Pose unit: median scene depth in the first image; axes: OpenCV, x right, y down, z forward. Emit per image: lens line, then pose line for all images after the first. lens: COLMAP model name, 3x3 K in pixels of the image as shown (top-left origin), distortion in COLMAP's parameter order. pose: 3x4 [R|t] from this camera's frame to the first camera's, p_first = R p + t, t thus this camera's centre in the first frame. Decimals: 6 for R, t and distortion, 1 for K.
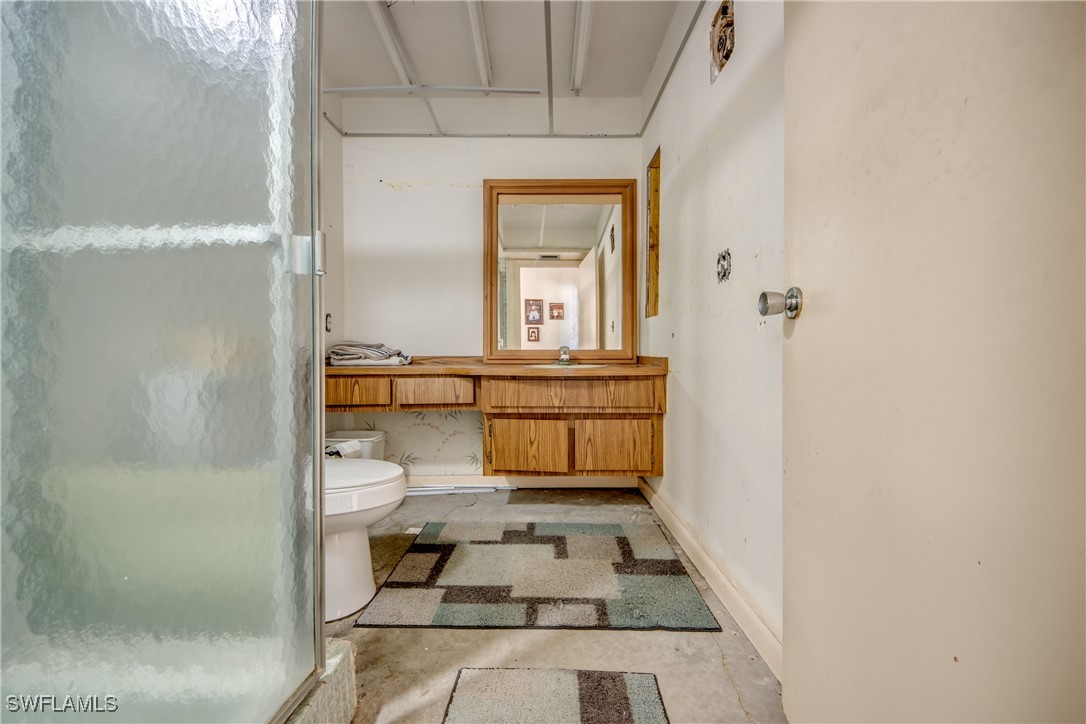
lens RADIAL K [[416.9, 0, 542.4], [0, 416.9, 364.0], [0, 0, 1]] dist [0.036017, -0.022039]
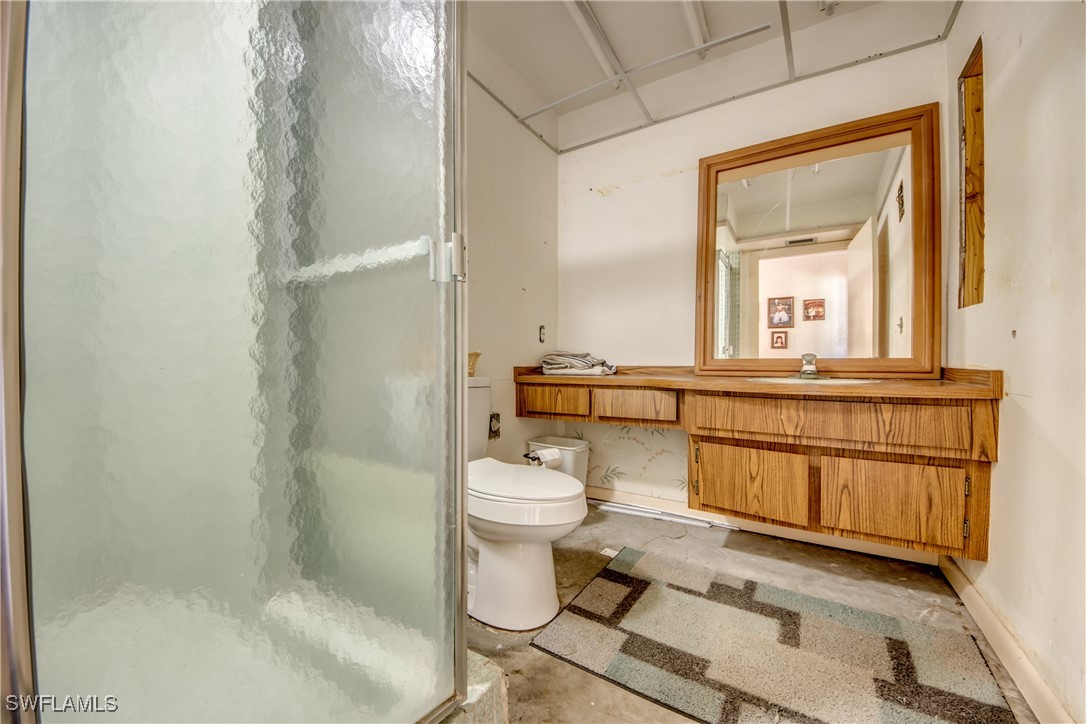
lens RADIAL K [[409.2, 0, 544.5], [0, 409.2, 371.0], [0, 0, 1]] dist [0.038664, -0.031655]
pose [[0.844522, 0.013057, -0.535361, 0.055857], [-0.015588, 0.999878, -0.000204, -0.004612], [0.535294, 0.008518, 0.844623, 0.140541]]
